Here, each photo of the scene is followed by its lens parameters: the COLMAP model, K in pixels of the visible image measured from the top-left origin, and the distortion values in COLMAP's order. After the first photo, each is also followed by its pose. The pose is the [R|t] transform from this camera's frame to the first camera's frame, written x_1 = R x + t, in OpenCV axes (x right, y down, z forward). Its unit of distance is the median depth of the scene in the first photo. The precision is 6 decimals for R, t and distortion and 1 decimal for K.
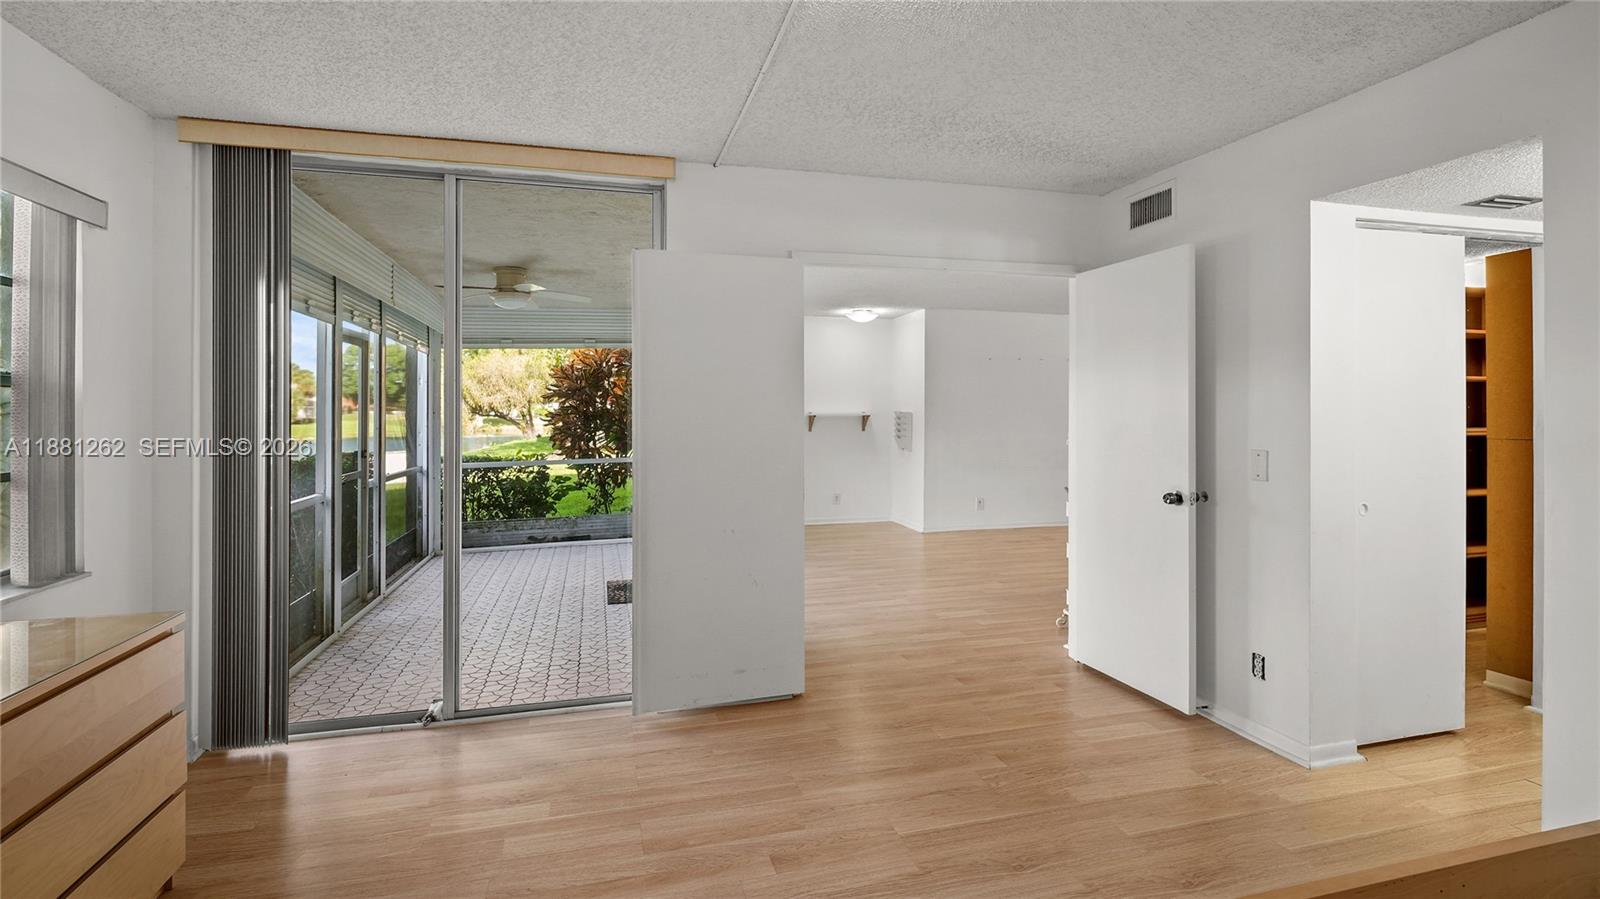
lens RADIAL K [[746.7, 0, 807.3], [0, 746.7, 404.5], [0, 0, 1]] dist [0.001276, -0.000105]
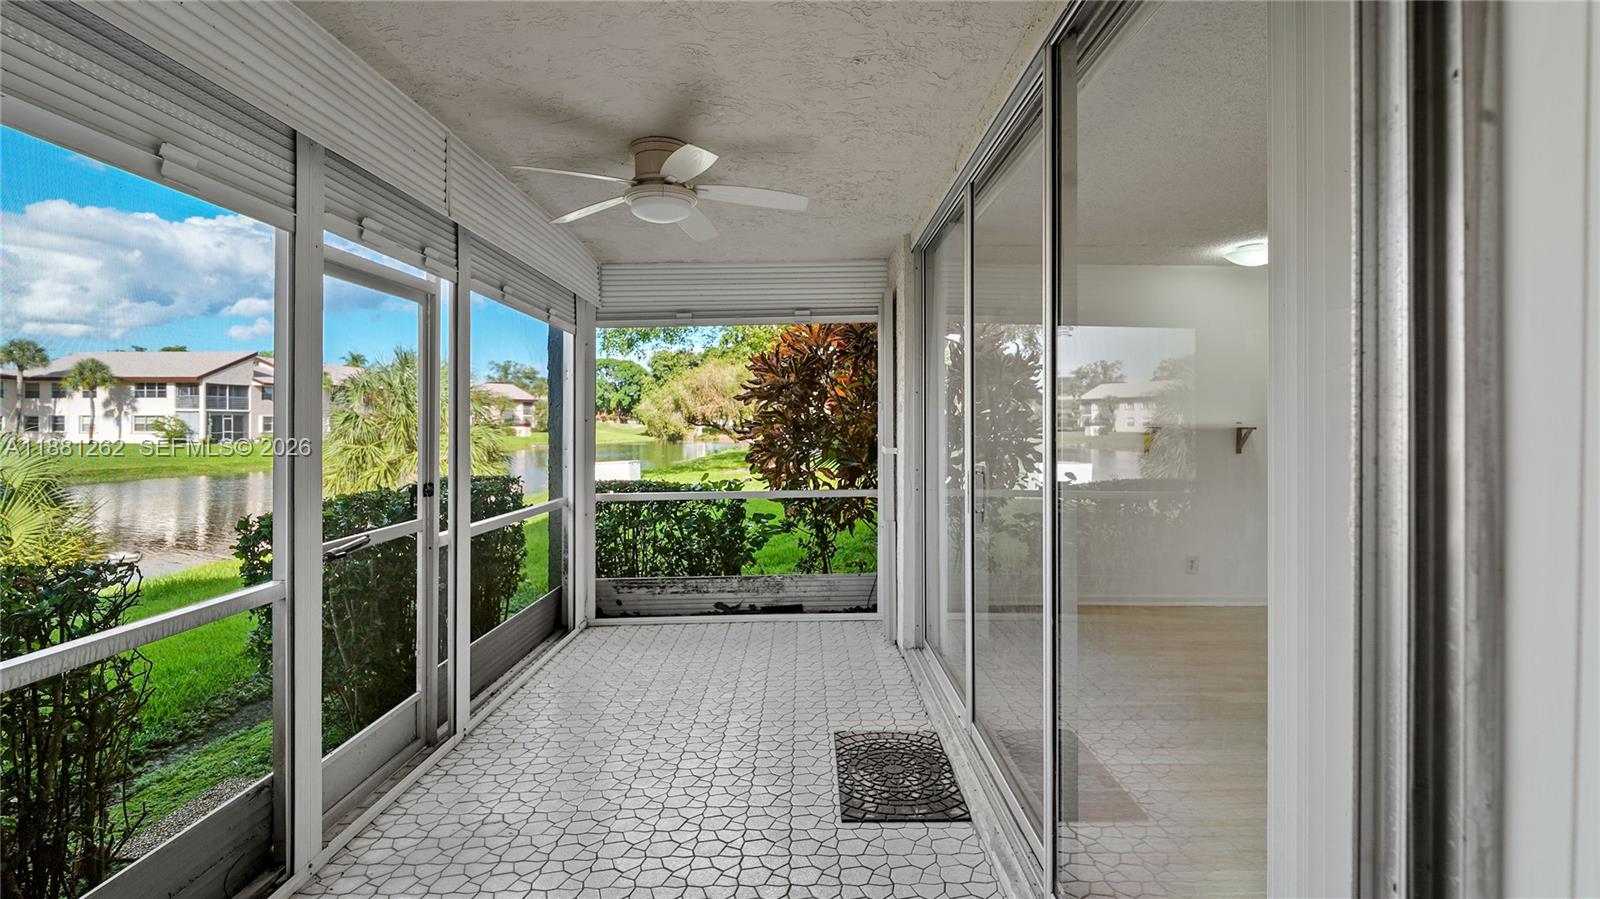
lens RADIAL K [[767.6, 0, 804.2], [0, 767.6, 427.2], [0, 0, 1]] dist [-0.000192, -0.000407]
pose [[0.961892, 0.004667, -0.273388, -0.098870], [-0.000364, 0.999875, 0.015786, 0.005550], [0.273428, -0.015084, 0.961774, 0.331759]]
